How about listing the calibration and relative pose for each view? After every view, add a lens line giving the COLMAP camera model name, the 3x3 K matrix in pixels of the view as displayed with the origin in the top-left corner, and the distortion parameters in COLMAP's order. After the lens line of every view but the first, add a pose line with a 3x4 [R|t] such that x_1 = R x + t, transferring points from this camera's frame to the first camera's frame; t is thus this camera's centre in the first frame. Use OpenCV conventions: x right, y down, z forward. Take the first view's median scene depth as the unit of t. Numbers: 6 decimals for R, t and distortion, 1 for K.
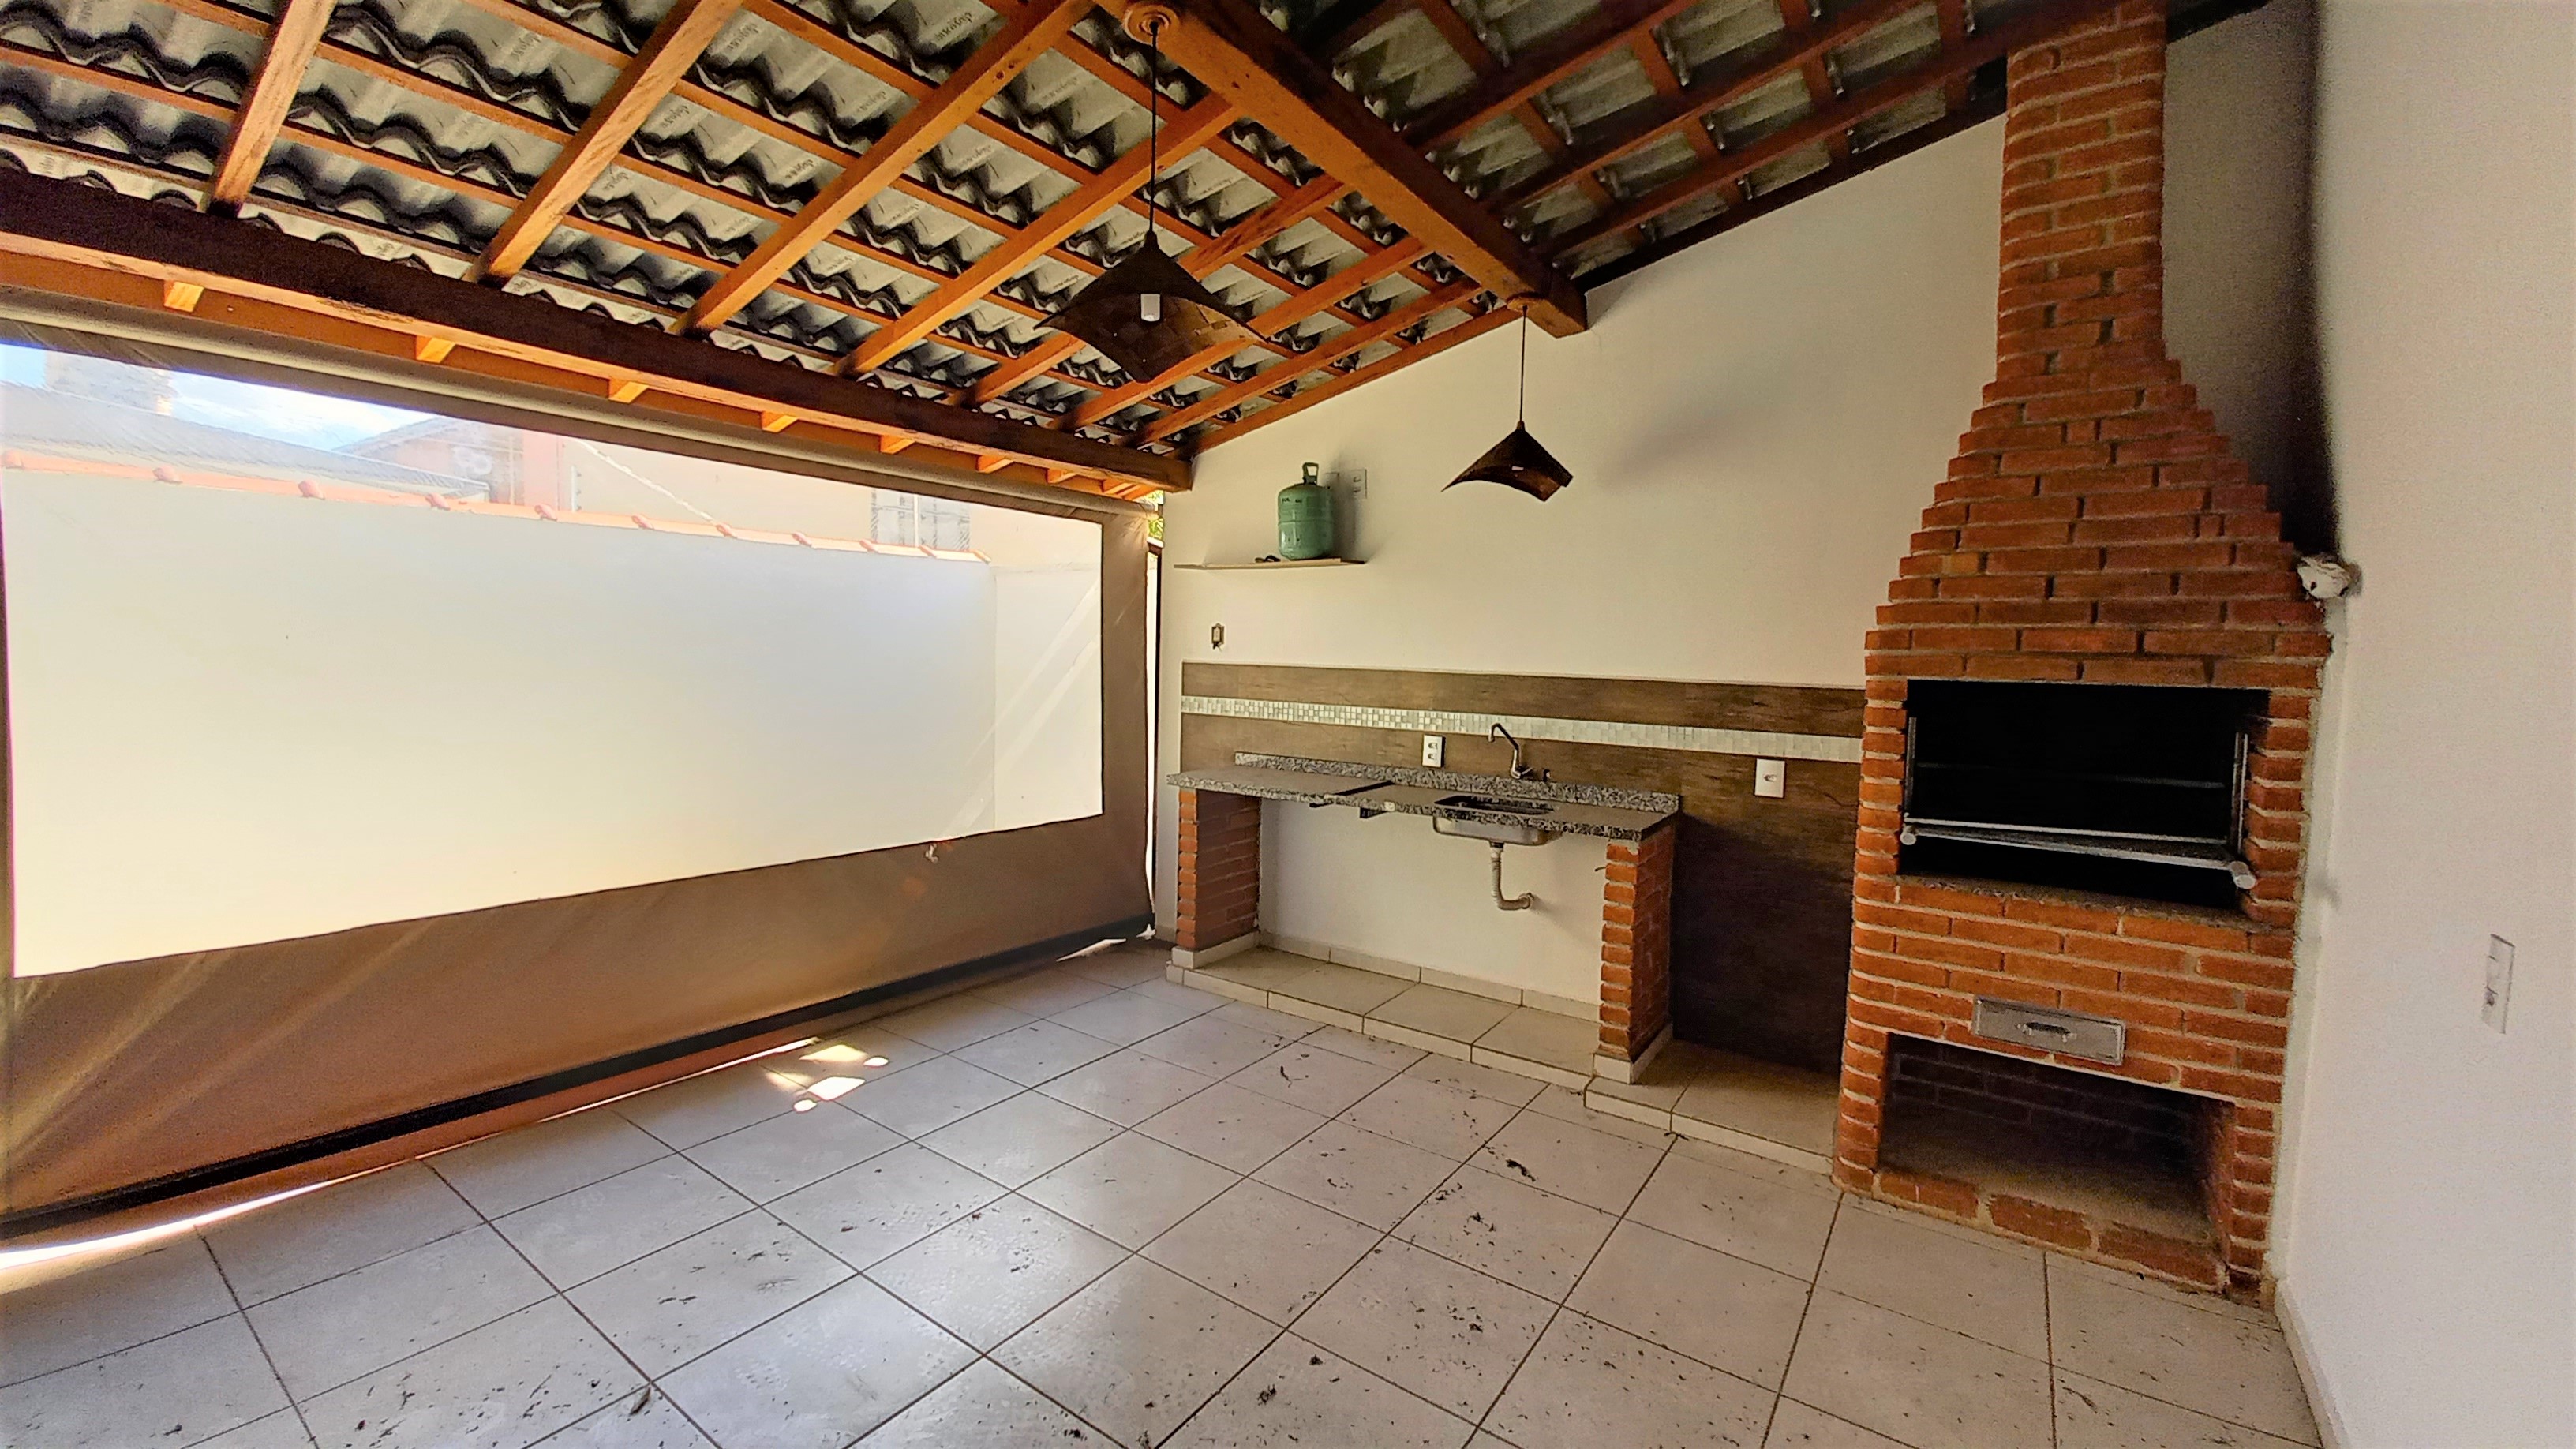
lens RADIAL K [[1011.5, 0, 1292.1], [0, 1011.5, 723.2], [0, 0, 1]] dist [-0.008940, -0.001554]
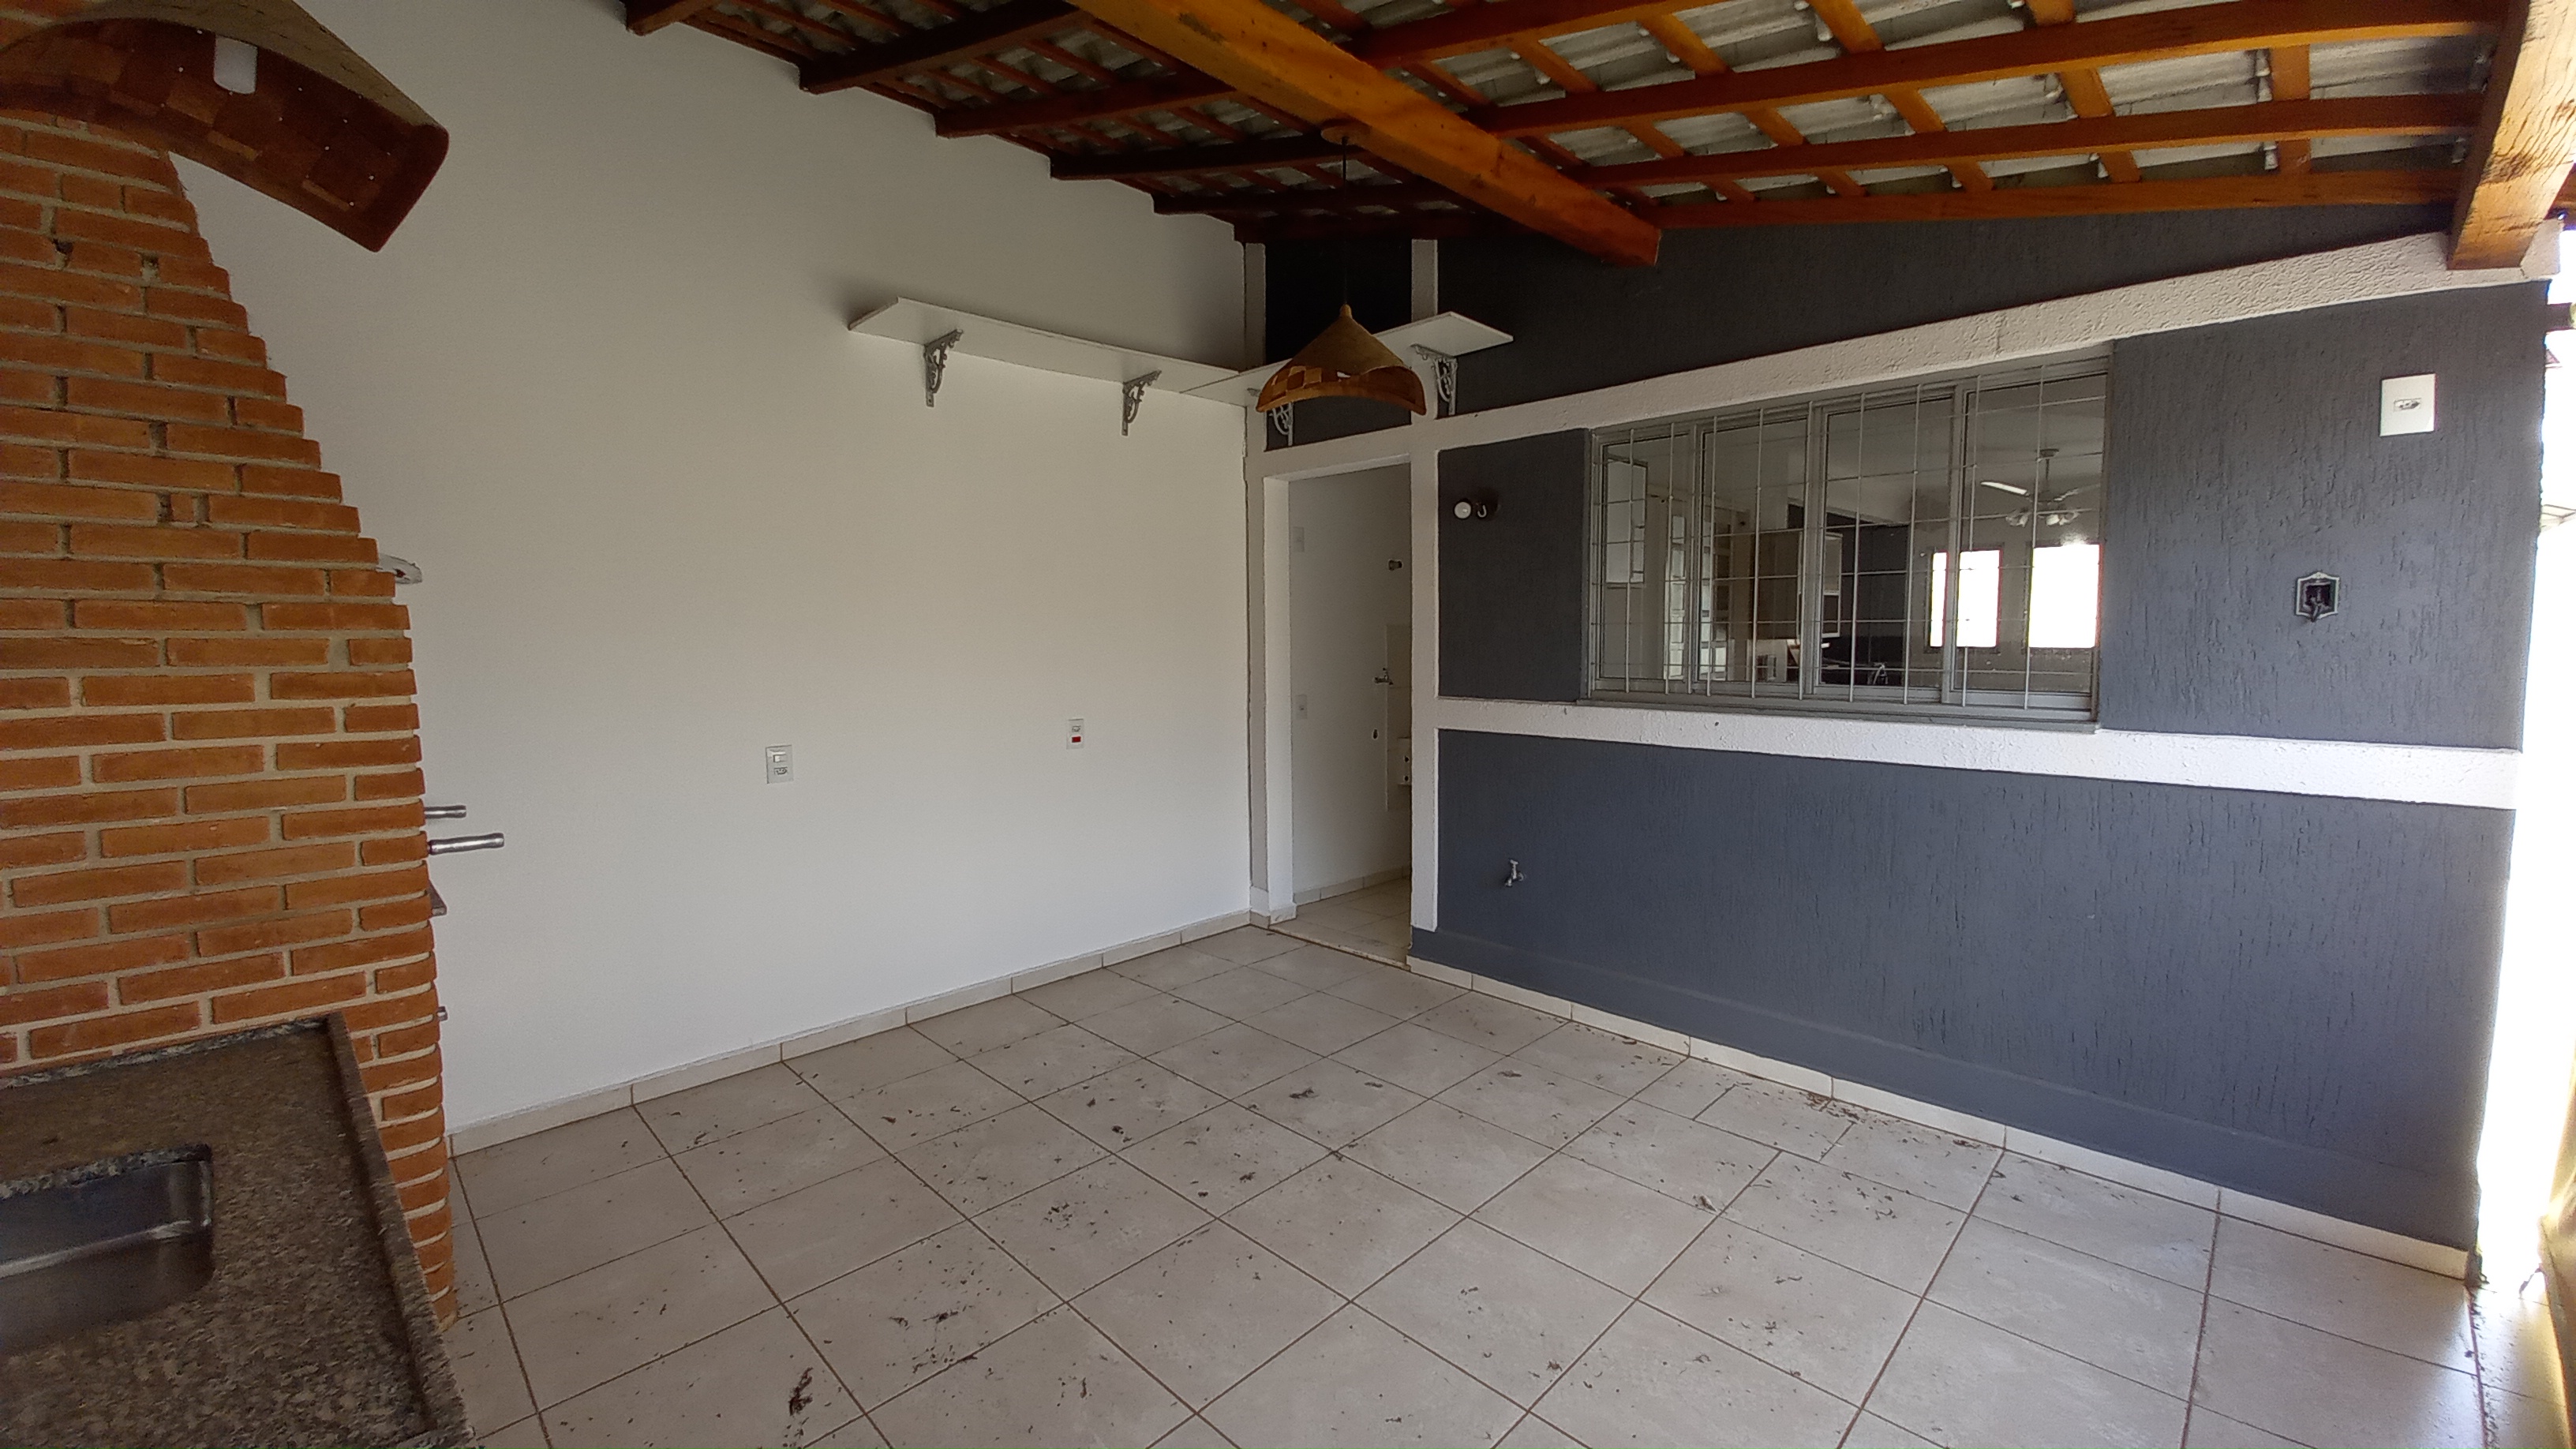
lens RADIAL K [[1011.5, 0, 1284.1], [0, 1011.5, 716.0], [0, 0, 1]] dist [-0.008940, -0.001554]
pose [[-0.985442, -0.032549, 0.166869, -0.244553], [-0.007606, 0.988960, 0.147989, -0.142529], [-0.169844, 0.144566, -0.974810, 1.928057]]
